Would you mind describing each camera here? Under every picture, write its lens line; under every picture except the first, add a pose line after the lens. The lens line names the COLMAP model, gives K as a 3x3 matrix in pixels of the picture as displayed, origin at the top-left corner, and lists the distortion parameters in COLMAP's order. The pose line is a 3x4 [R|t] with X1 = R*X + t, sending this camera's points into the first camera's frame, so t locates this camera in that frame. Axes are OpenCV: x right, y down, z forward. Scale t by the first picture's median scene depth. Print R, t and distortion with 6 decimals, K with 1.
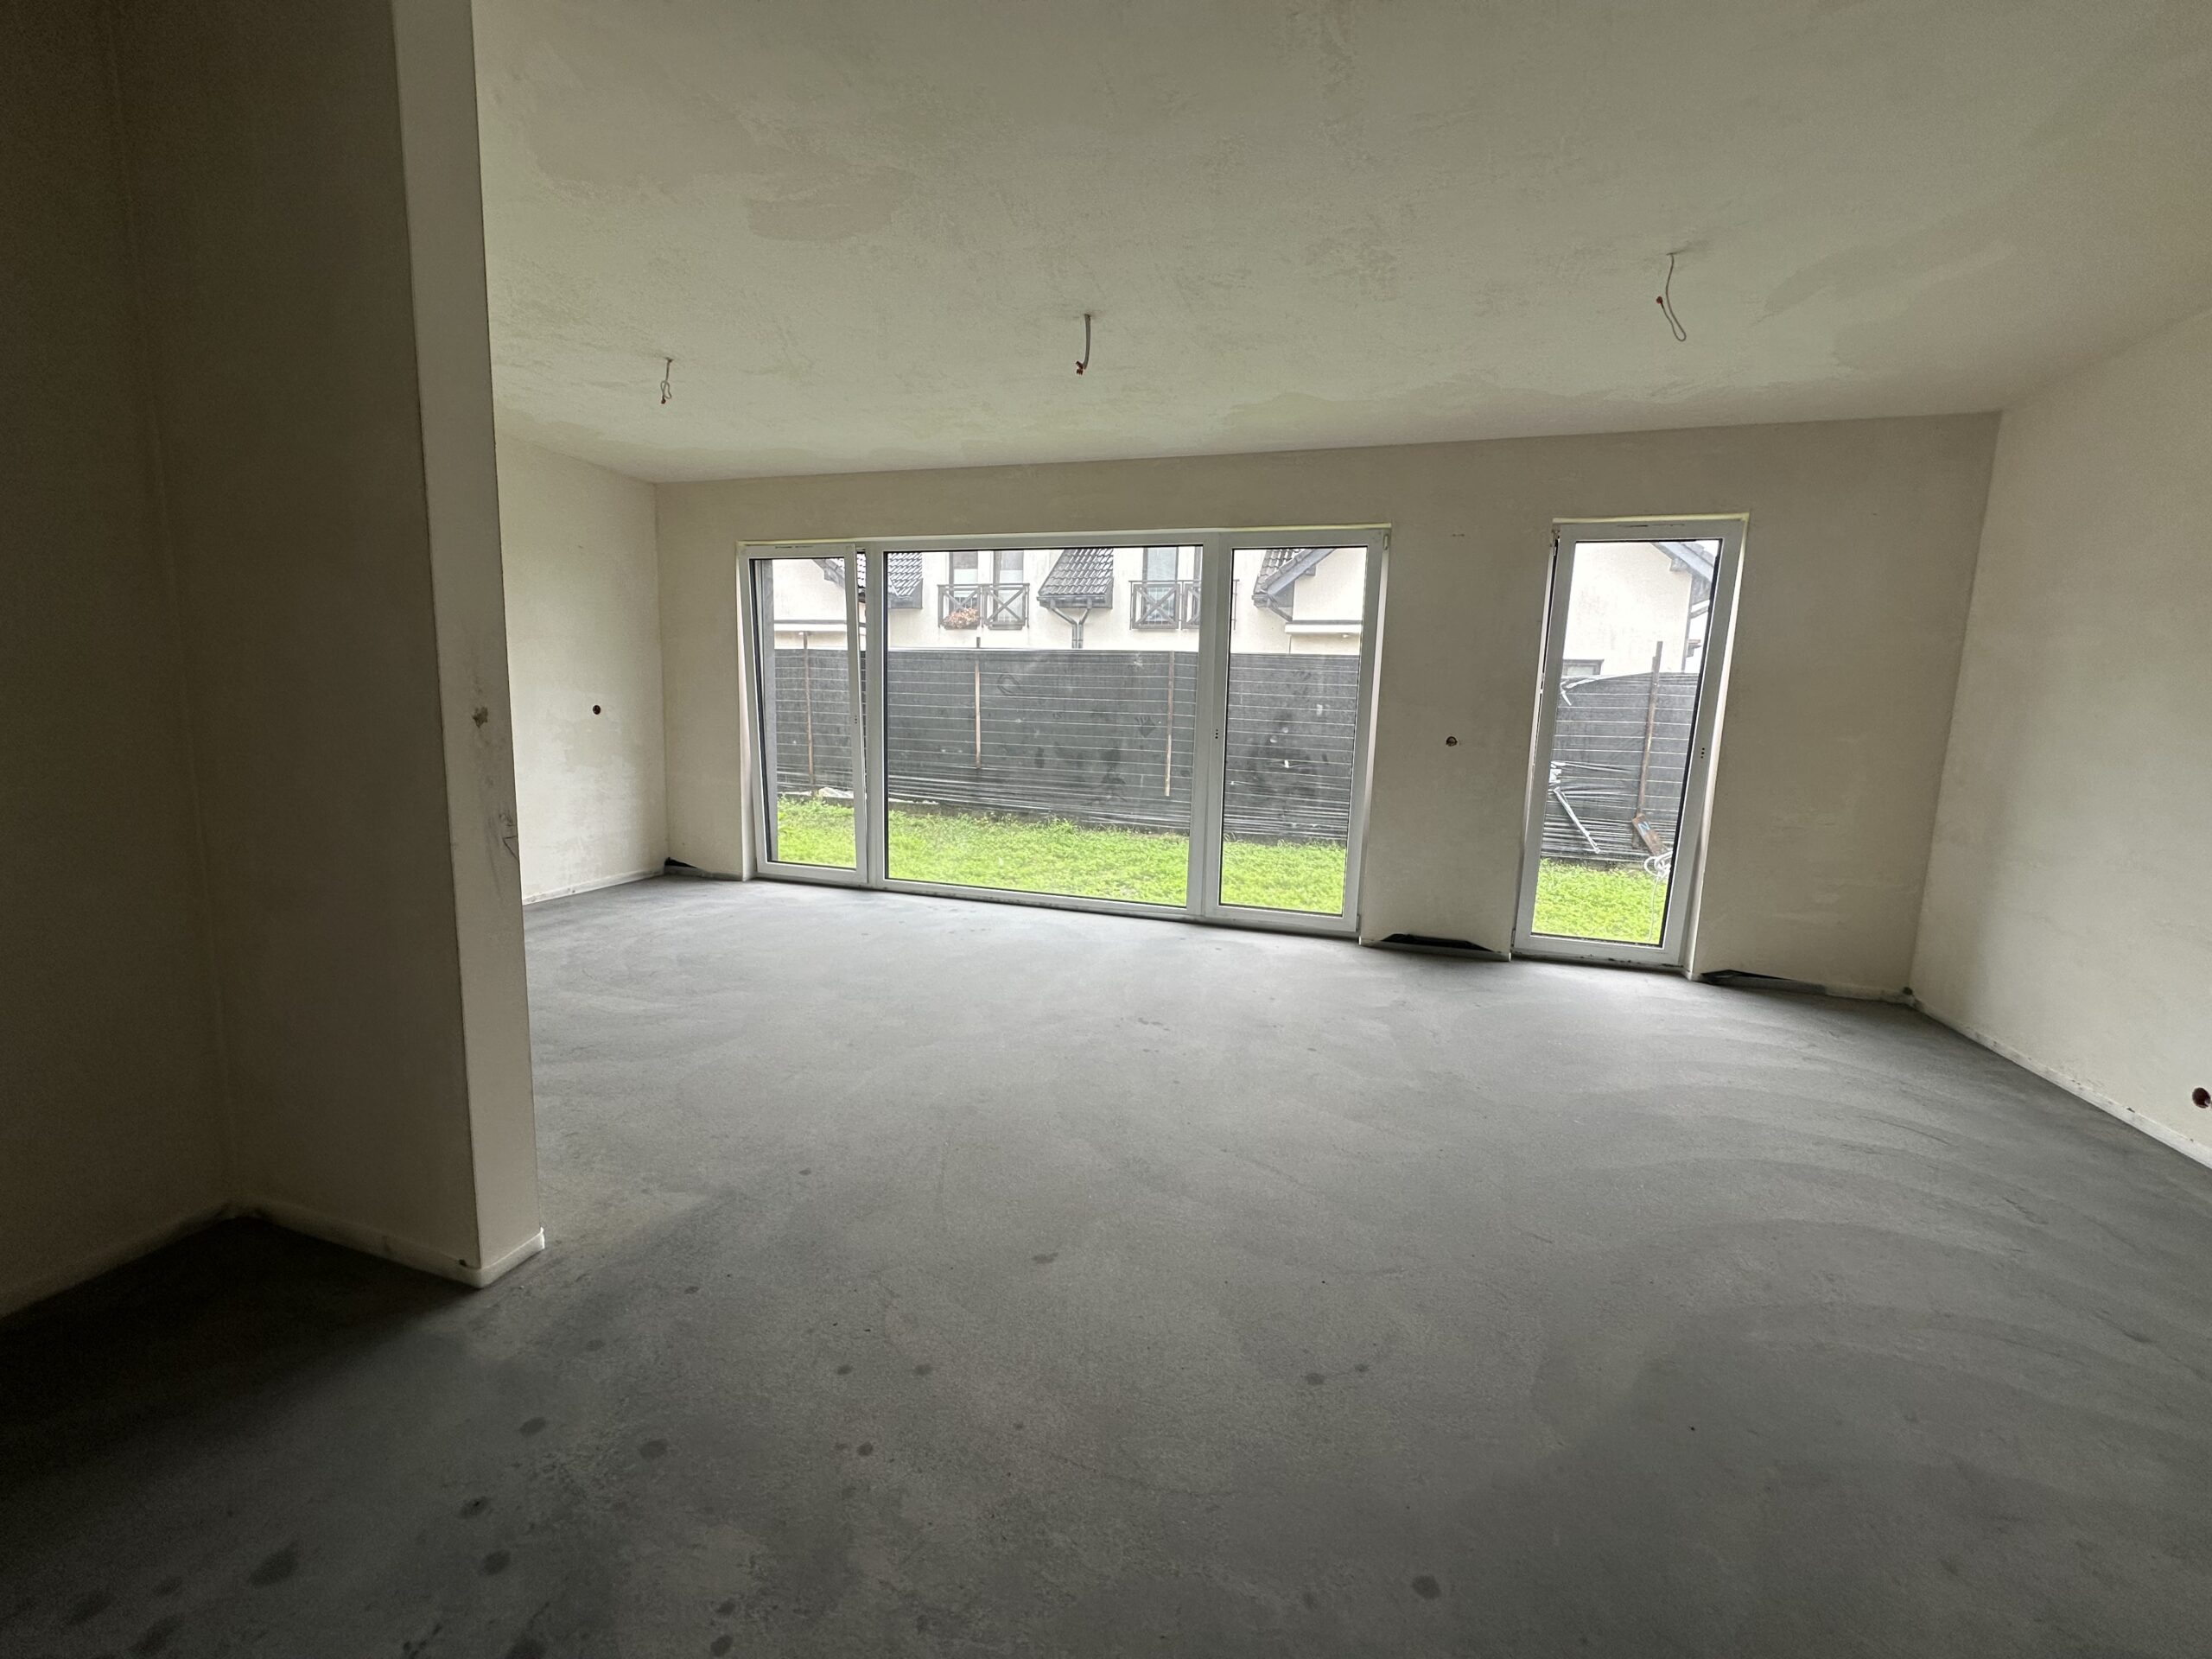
lens RADIAL K [[880.8, 0, 1105.1], [0, 880.8, 833.5], [0, 0, 1]] dist [-0.001462, -0.000178]
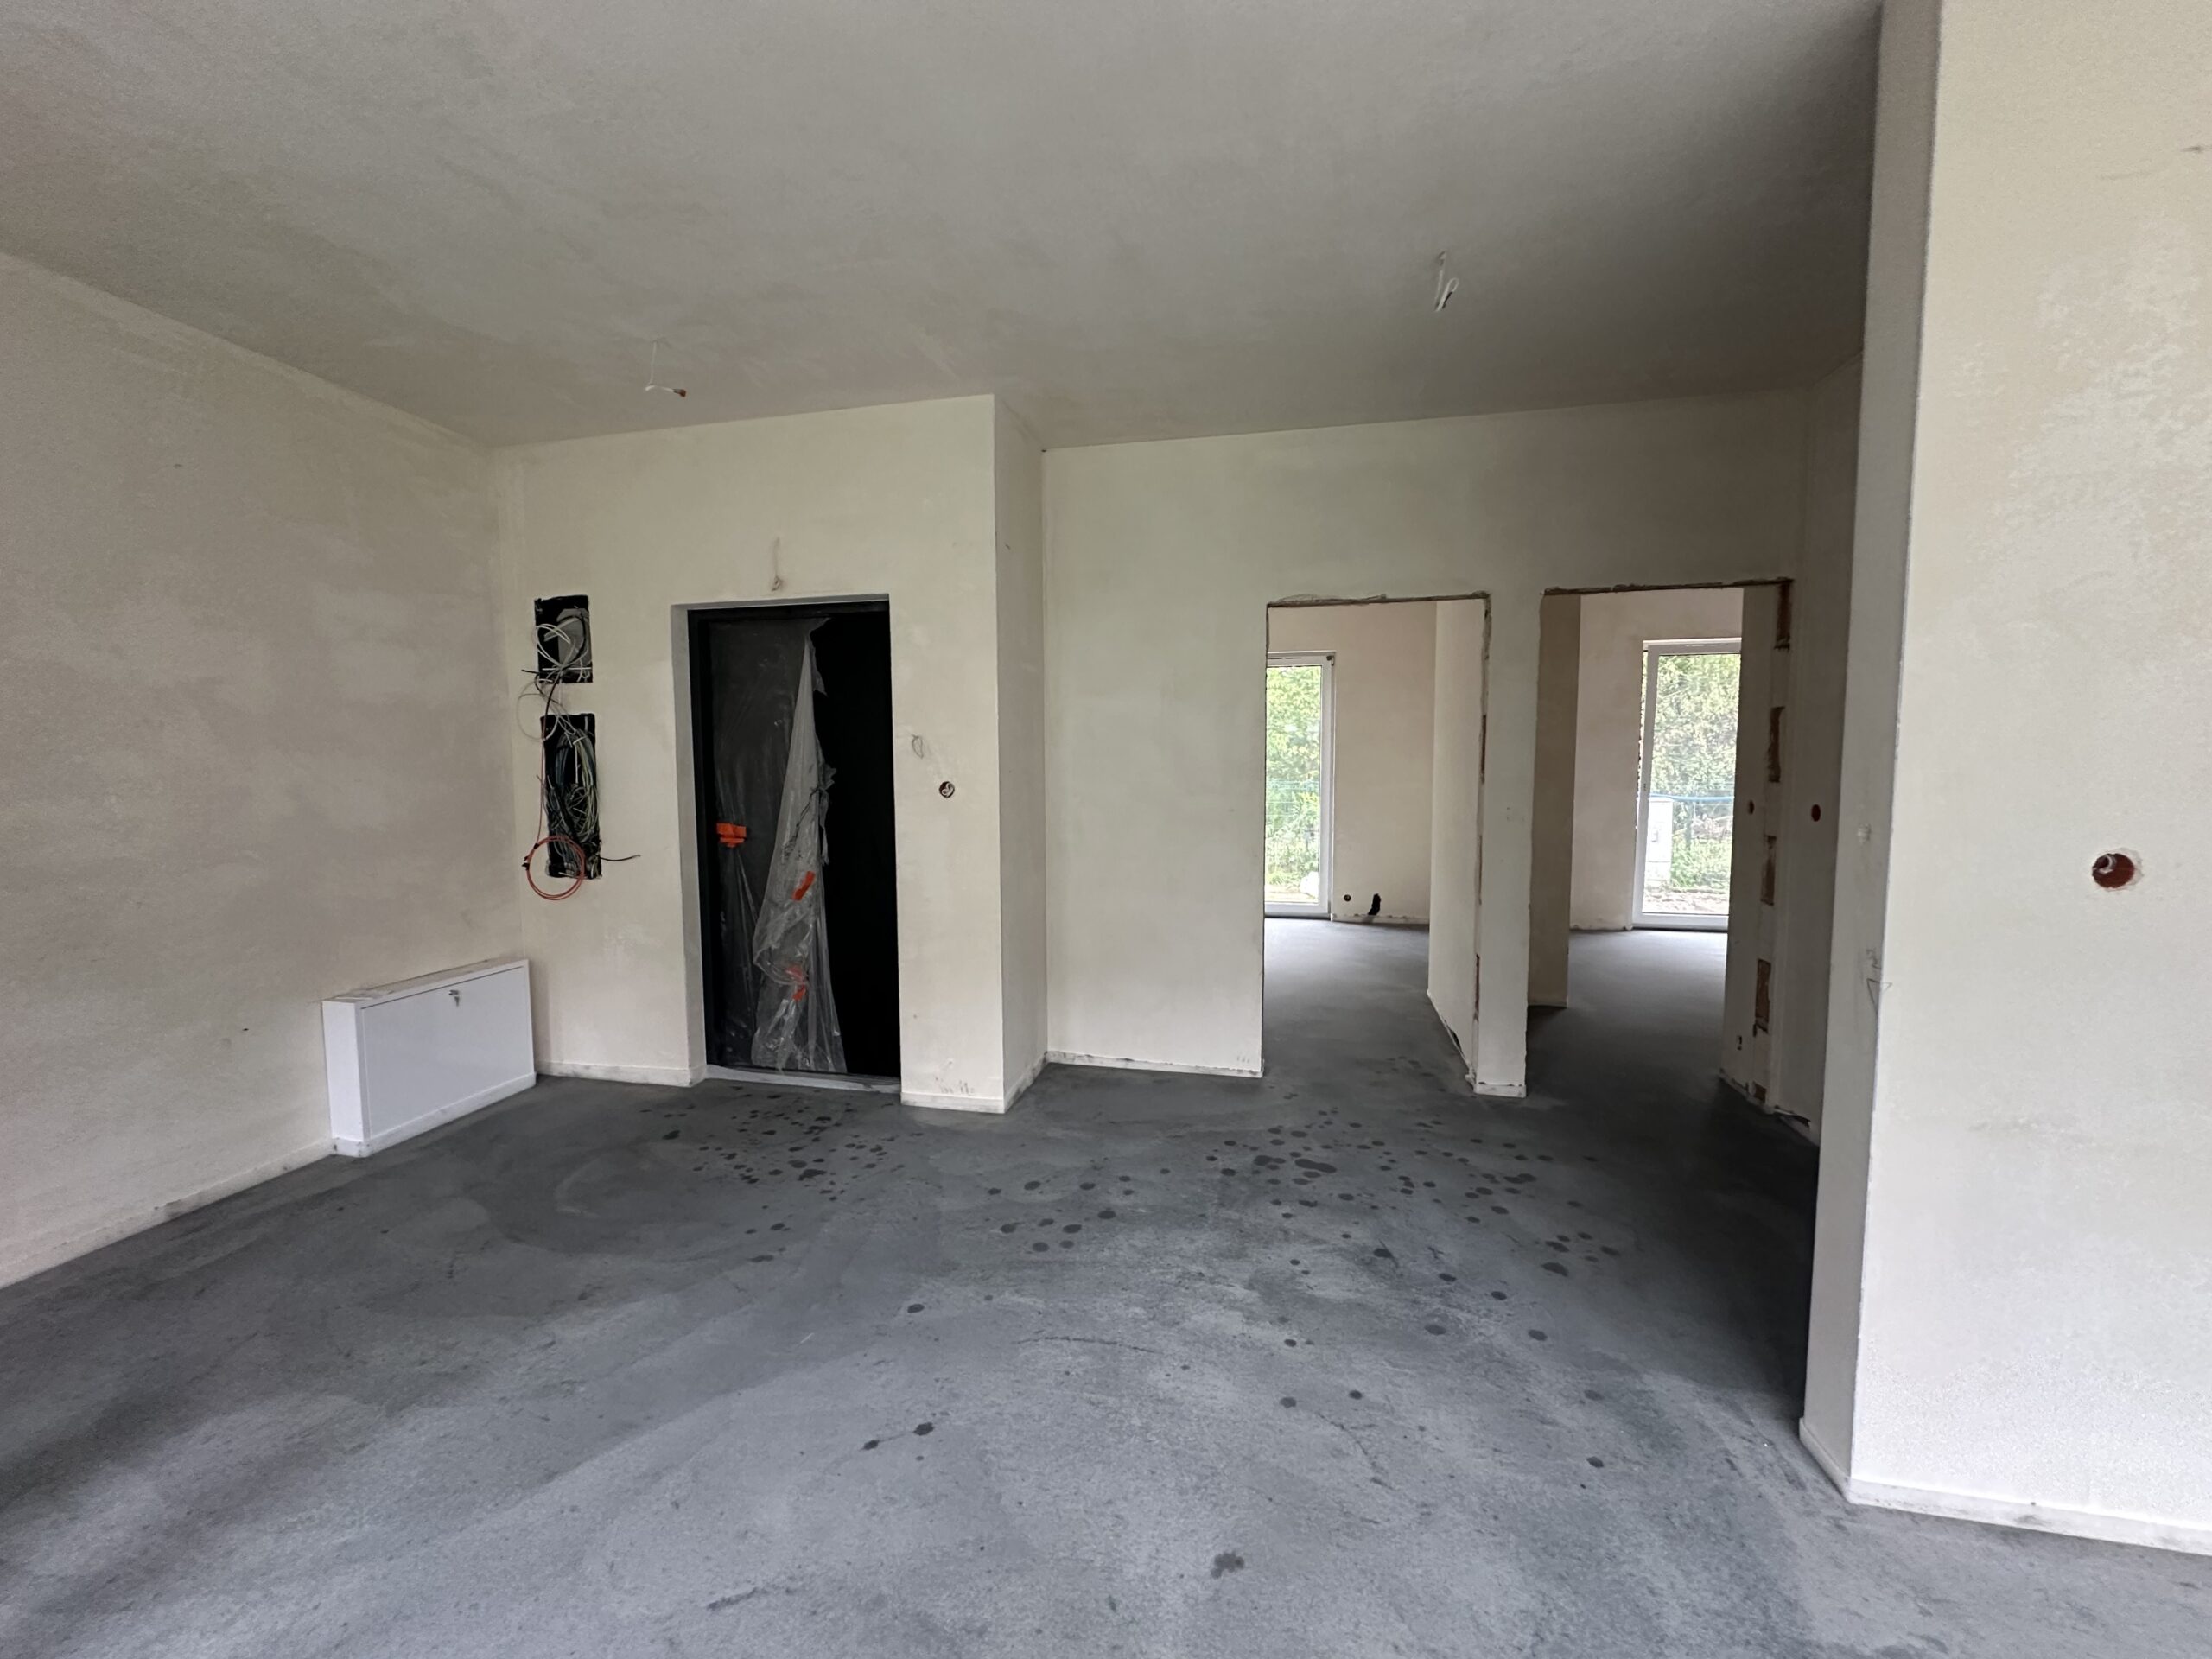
lens RADIAL K [[880.8, 0, 1105.8], [0, 880.8, 828.3], [0, 0, 1]] dist [-0.001462, -0.000178]
pose [[-0.996215, -0.023091, -0.083799, 0.072822], [-0.040190, 0.977192, 0.208519, -0.175692], [0.077073, 0.211098, -0.974422, 1.082463]]
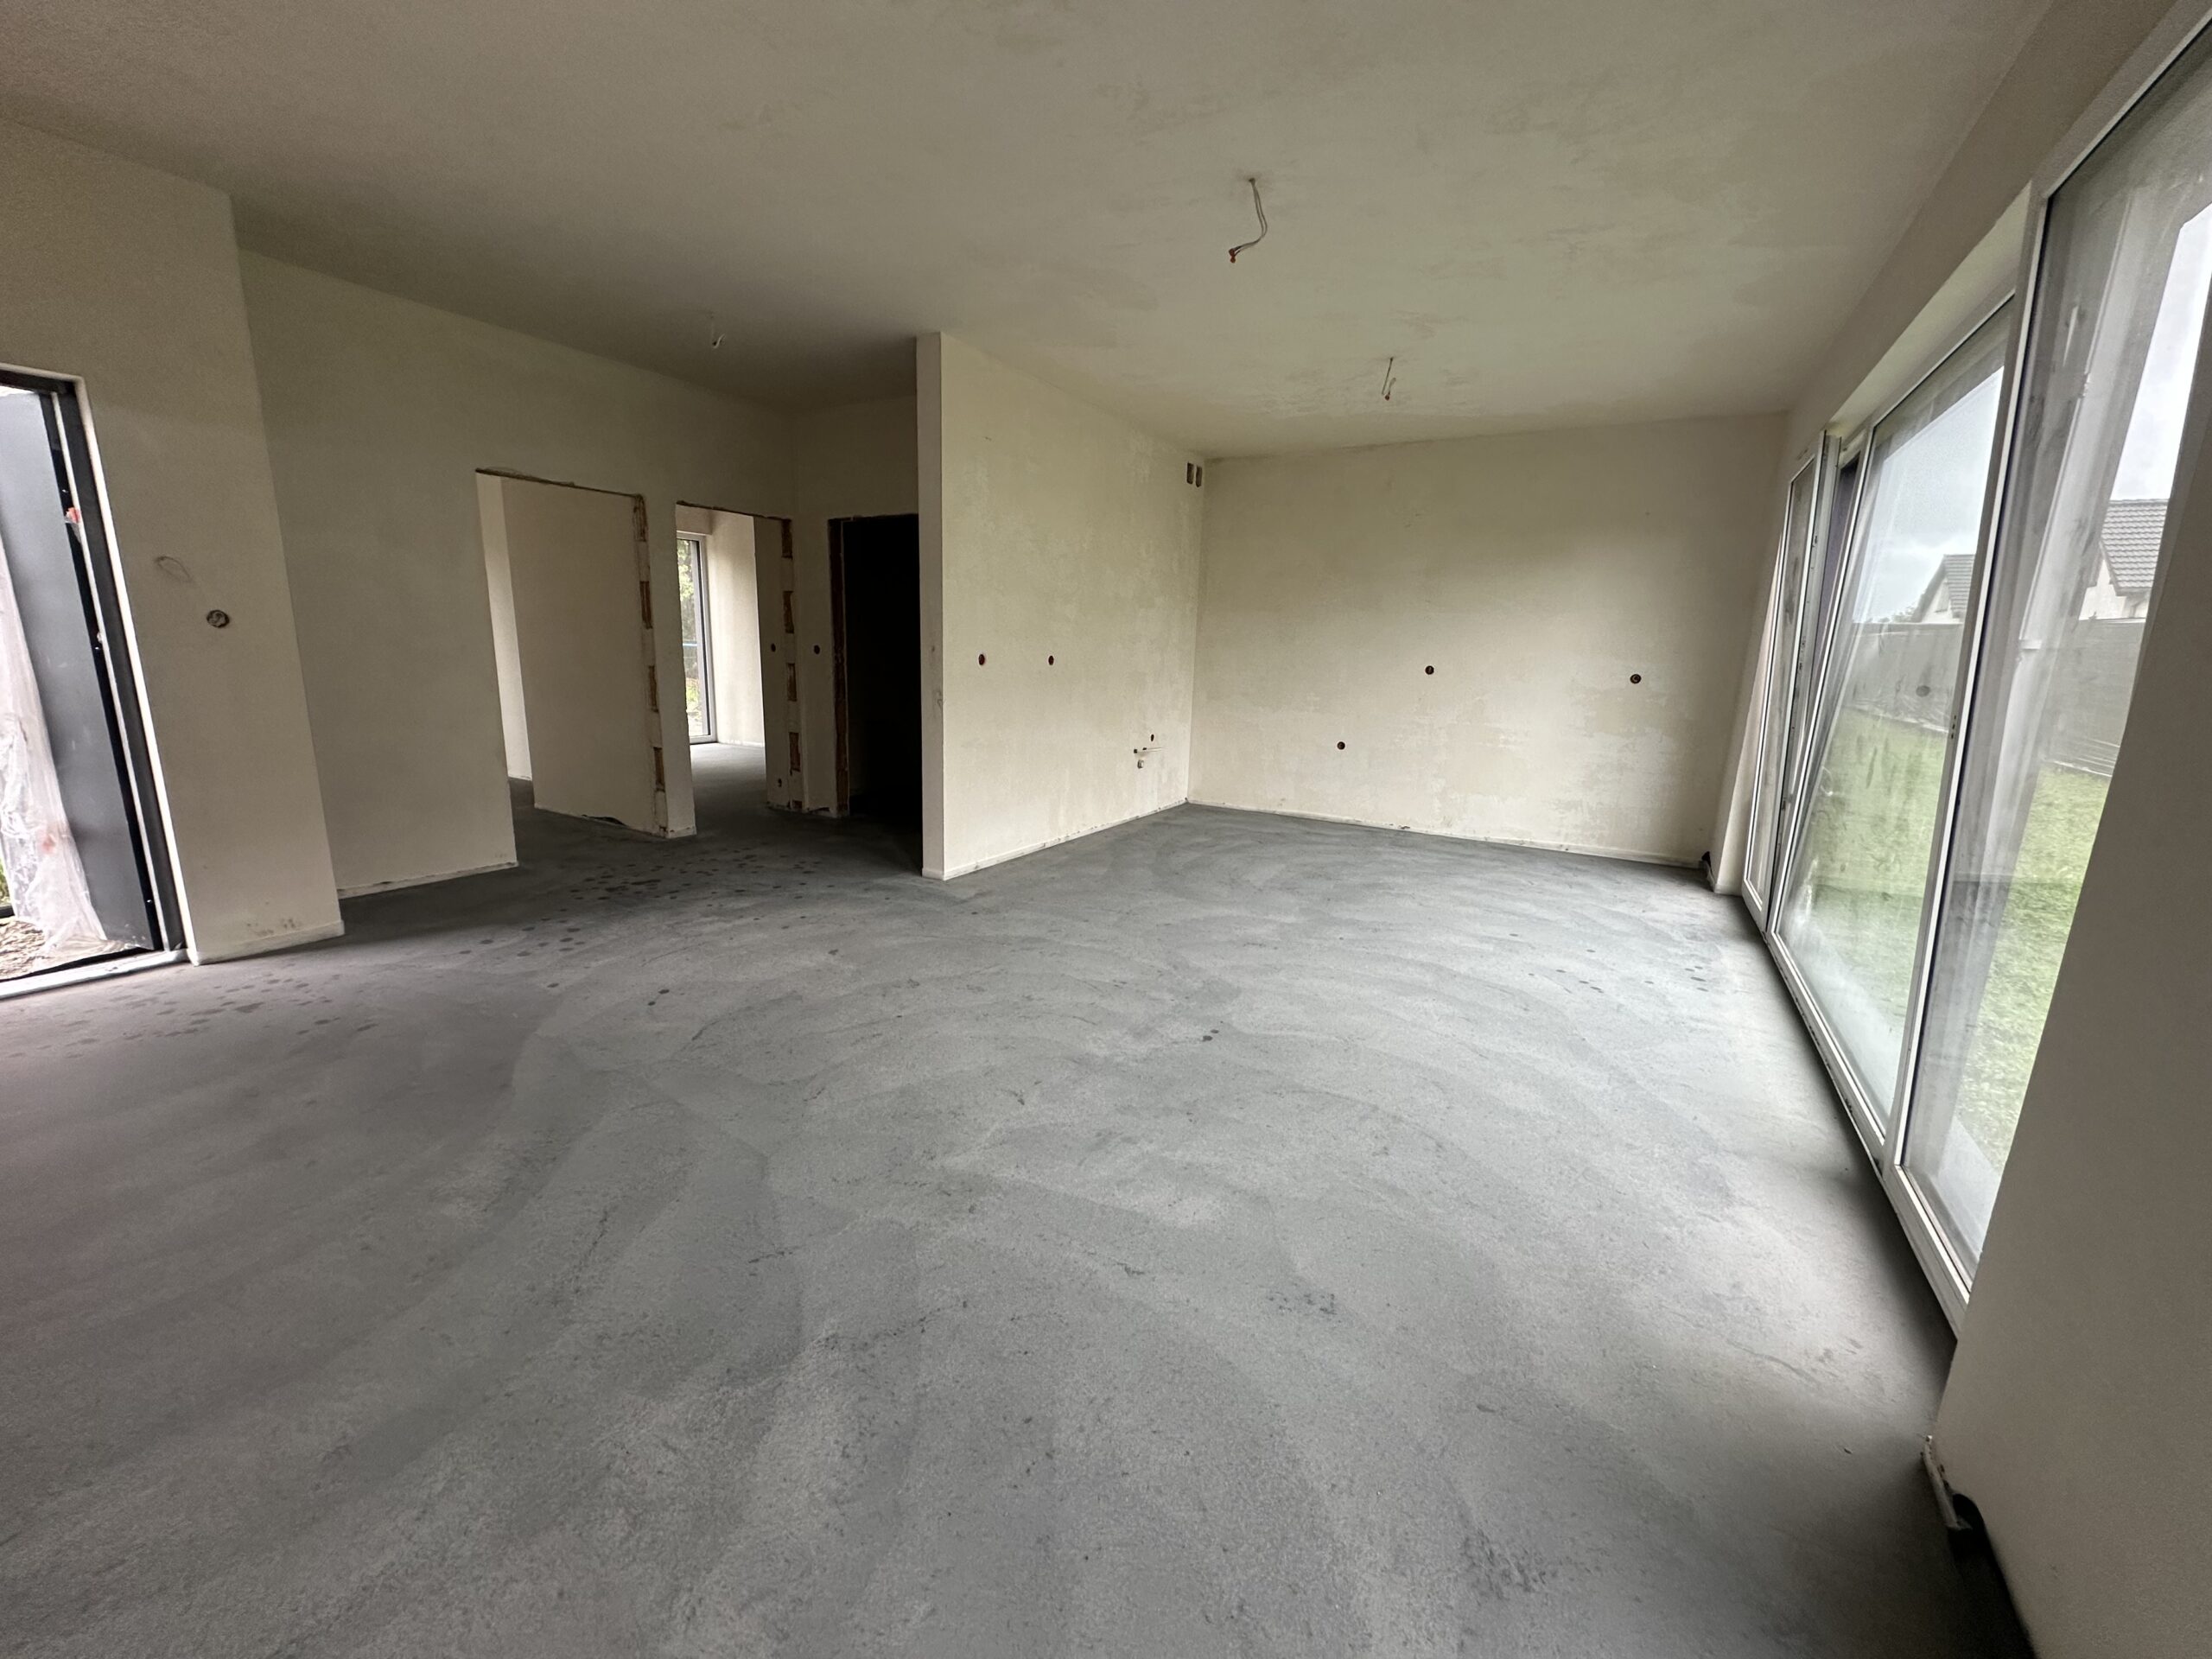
lens RADIAL K [[880.8, 0, 1108.0], [0, 880.8, 830.7], [0, 0, 1]] dist [-0.001462, -0.000178]
pose [[-0.232076, 0.162934, -0.958954, 0.999797], [-0.175515, 0.962674, 0.206042, -0.143551], [0.956732, 0.216128, -0.194816, 1.251086]]
